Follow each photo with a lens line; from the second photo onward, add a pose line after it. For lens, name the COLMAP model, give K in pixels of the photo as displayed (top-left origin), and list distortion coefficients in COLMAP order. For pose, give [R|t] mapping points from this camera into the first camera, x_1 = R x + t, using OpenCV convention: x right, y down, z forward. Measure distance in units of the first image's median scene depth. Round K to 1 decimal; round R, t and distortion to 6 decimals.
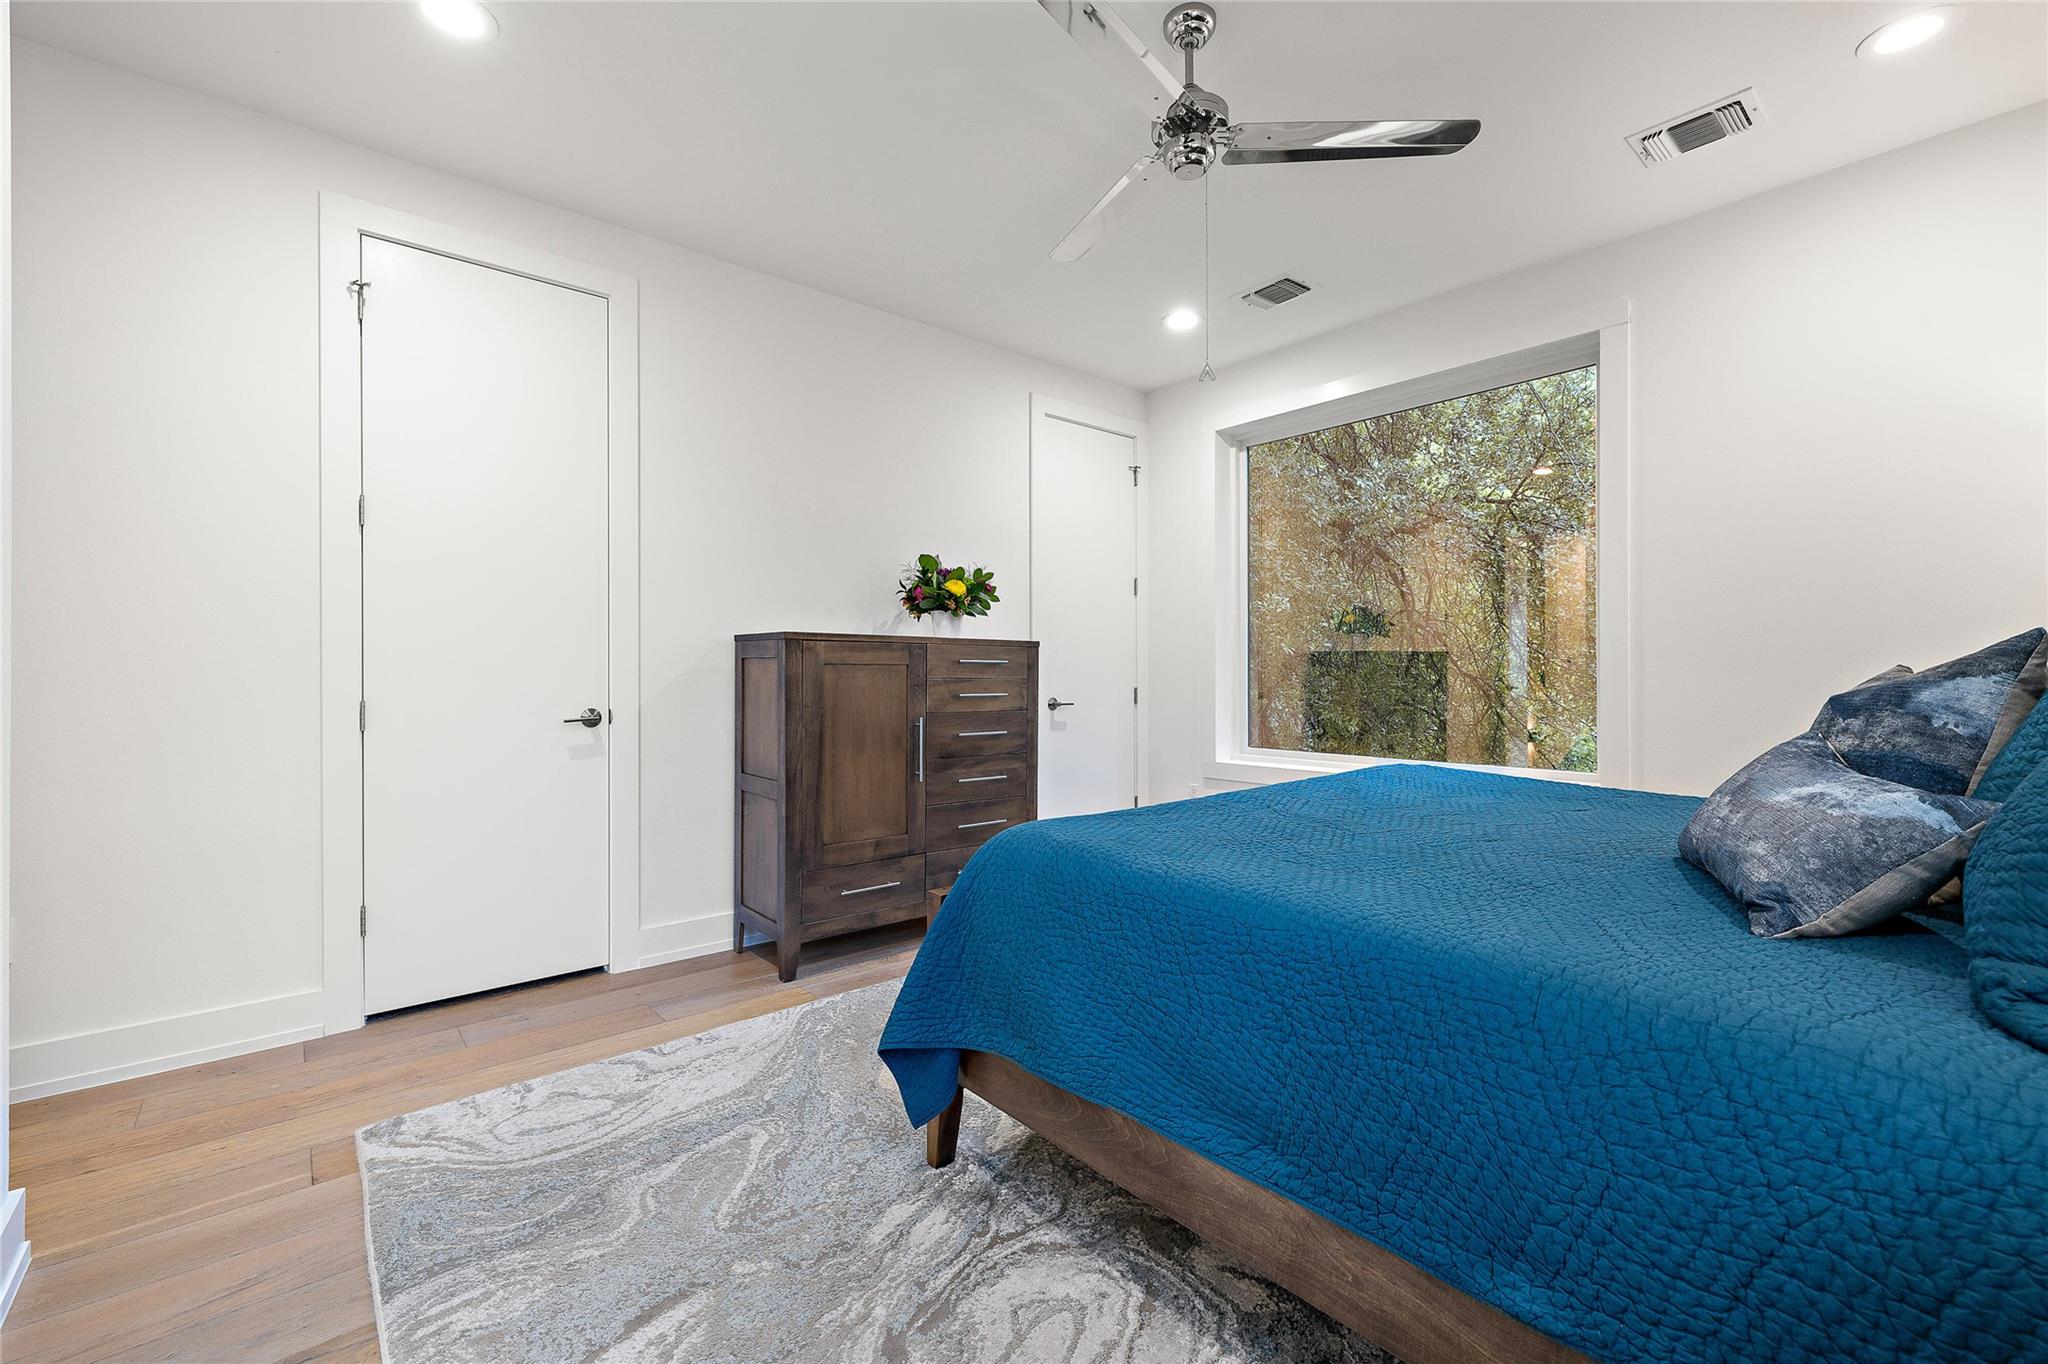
lens RADIAL K [[860.5, 0, 1019.9], [0, 860.5, 674.5], [0, 0, 1]] dist [-0.002204, -0.000086]
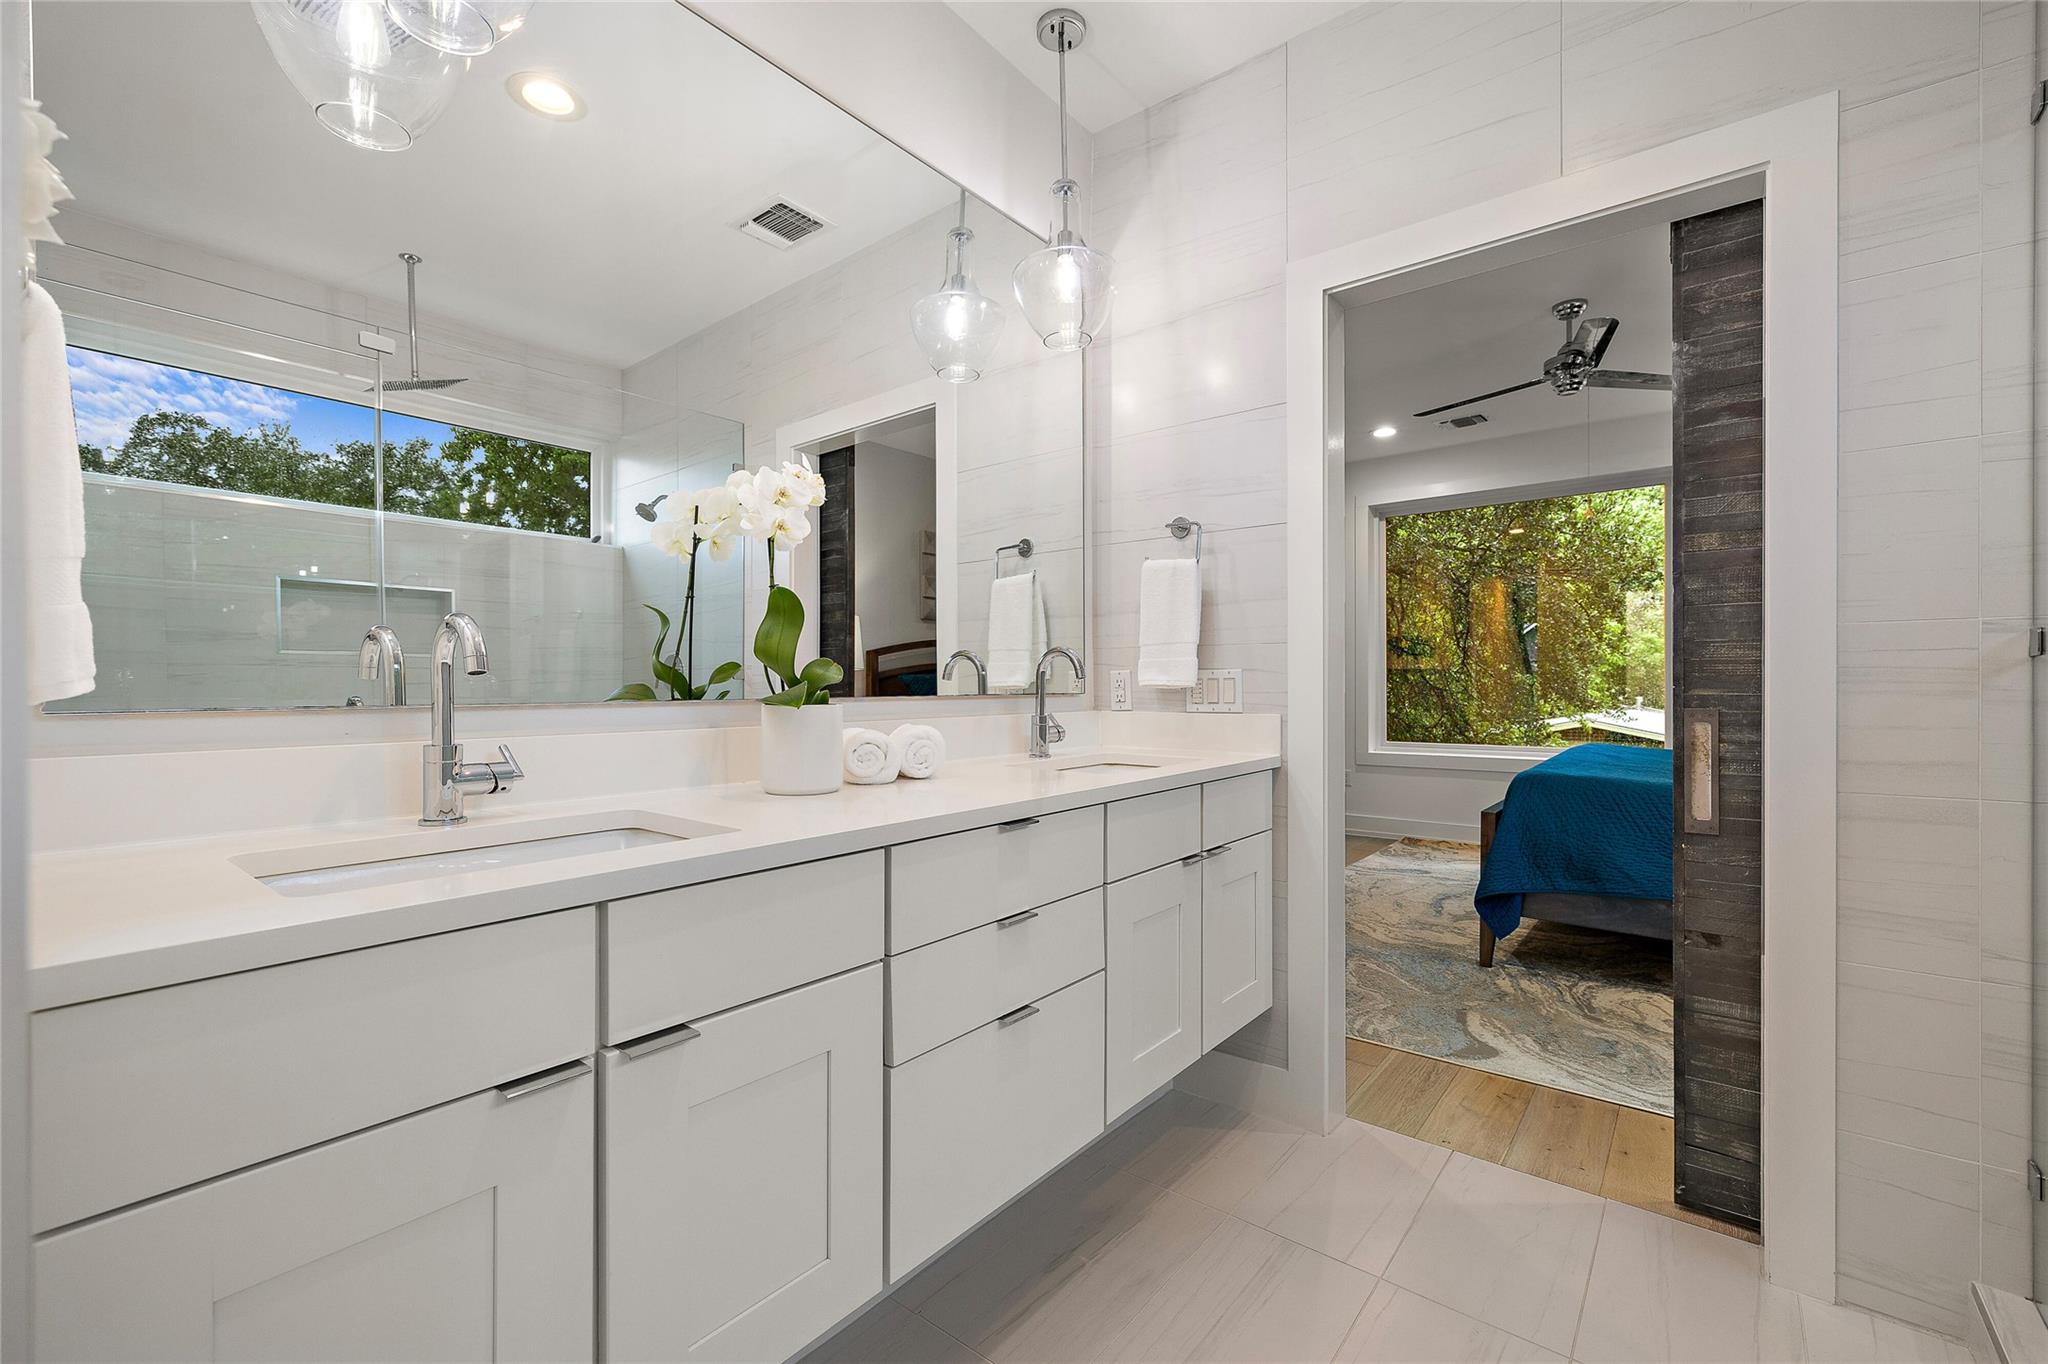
lens RADIAL K [[866.7, 0, 1031.1], [0, 866.7, 683.8], [0, 0, 1]] dist [0.000255, 0.000433]
pose [[0.981538, 0.000724, 0.191264, -1.539427], [-0.000189, 0.999996, -0.002817, -0.001244], [-0.191265, 0.002729, 0.981535, -0.638650]]
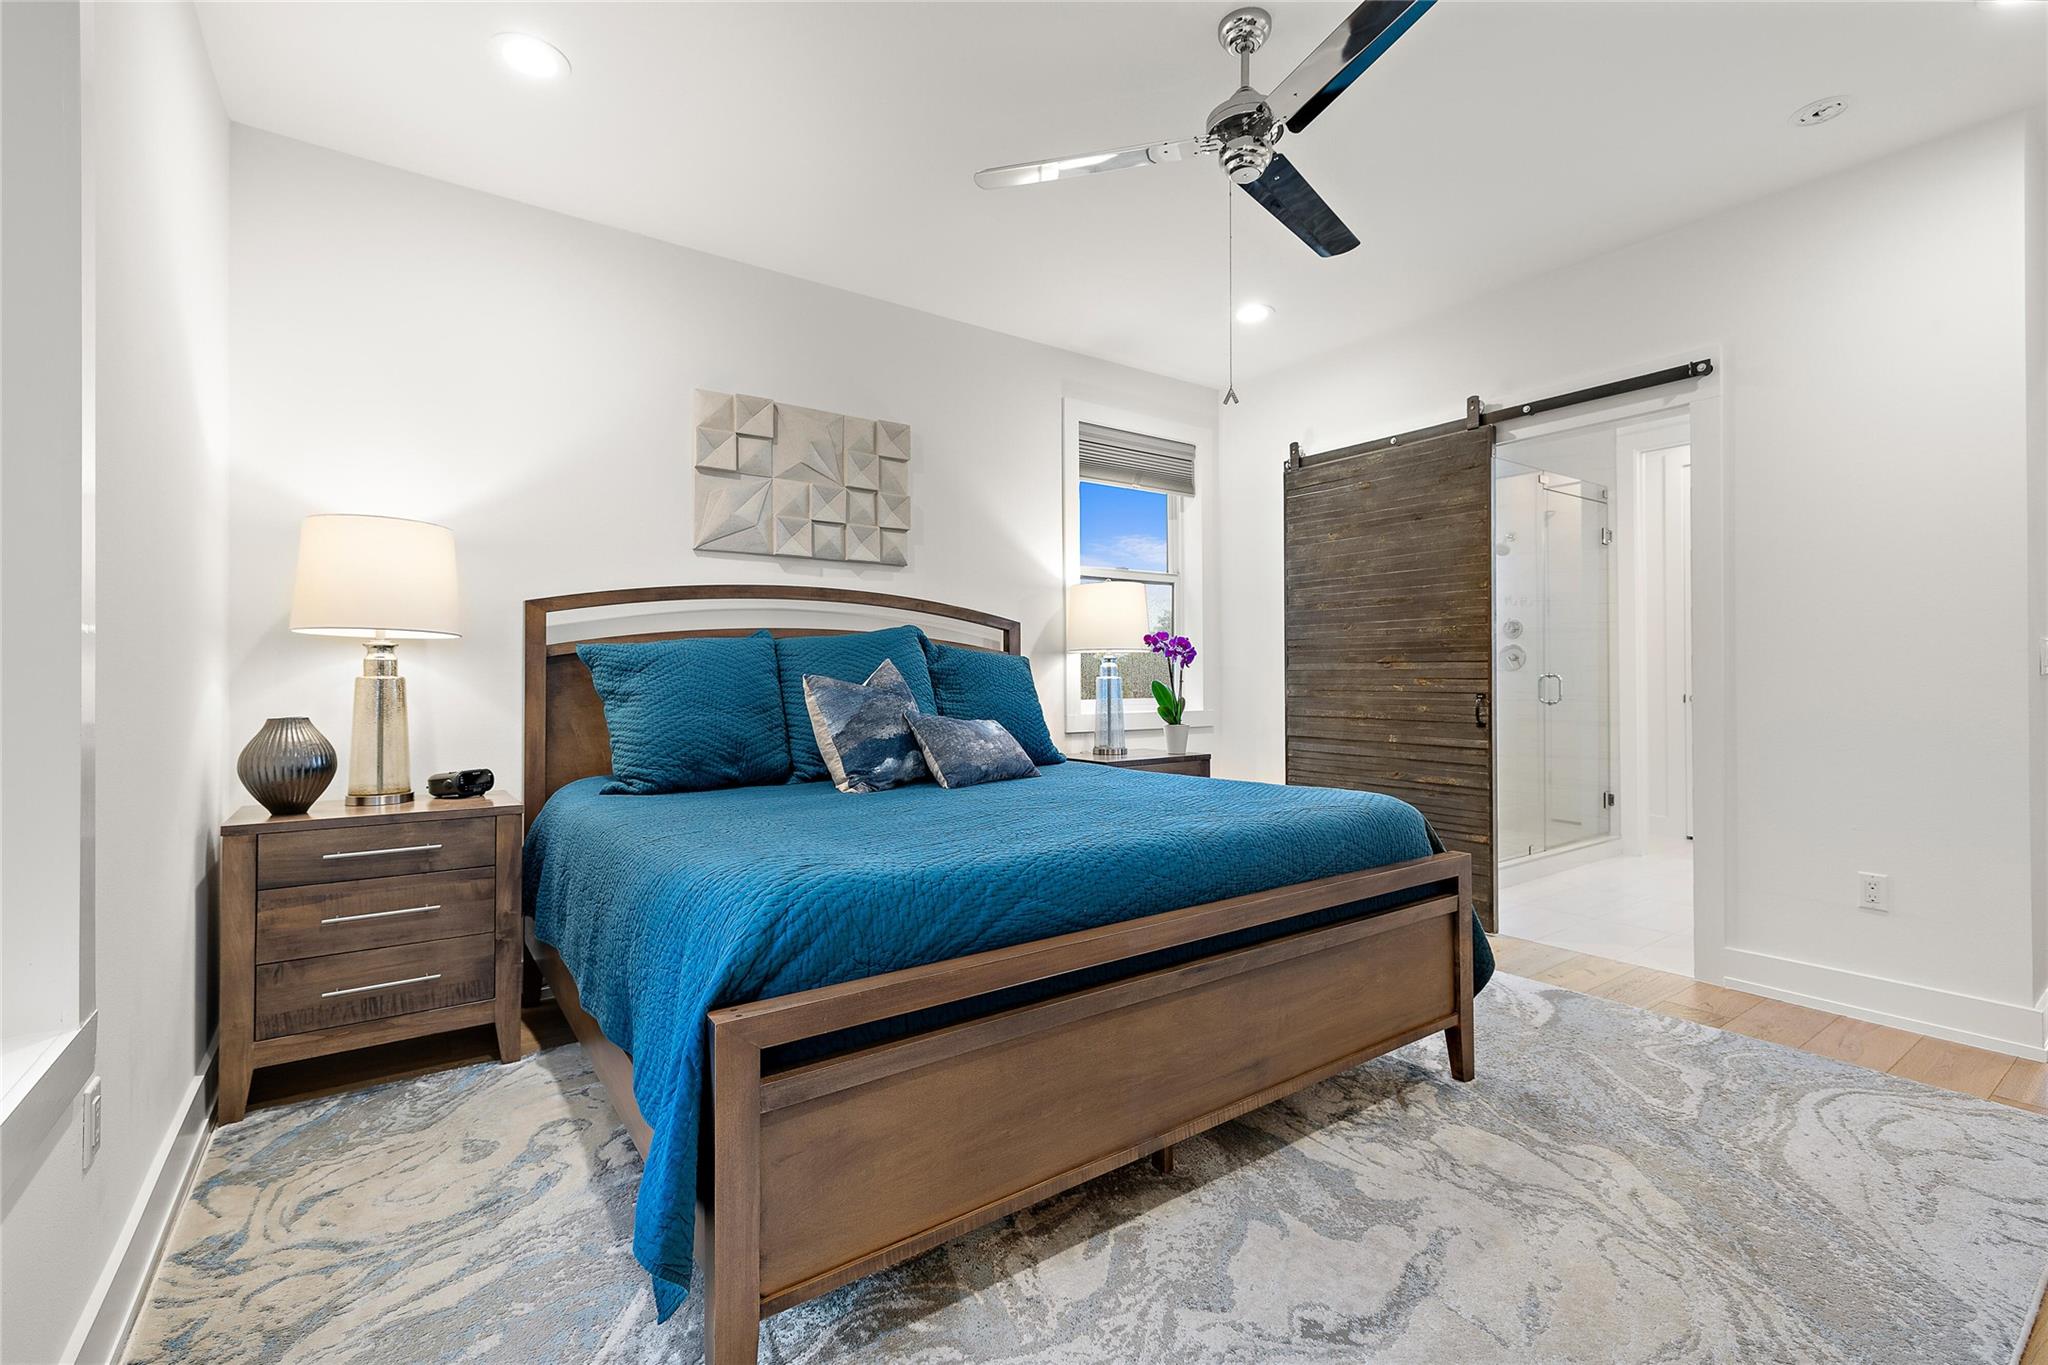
lens RADIAL K [[901.7, 0, 1020.9], [0, 901.7, 672.4], [0, 0, 1]] dist [-0.000324, 0.000206]
pose [[-0.996099, 0.006593, 0.087994, 0.479014], [0.006504, 0.999978, -0.001289, -0.011042], [-0.088000, -0.000712, -0.996120, 2.679471]]
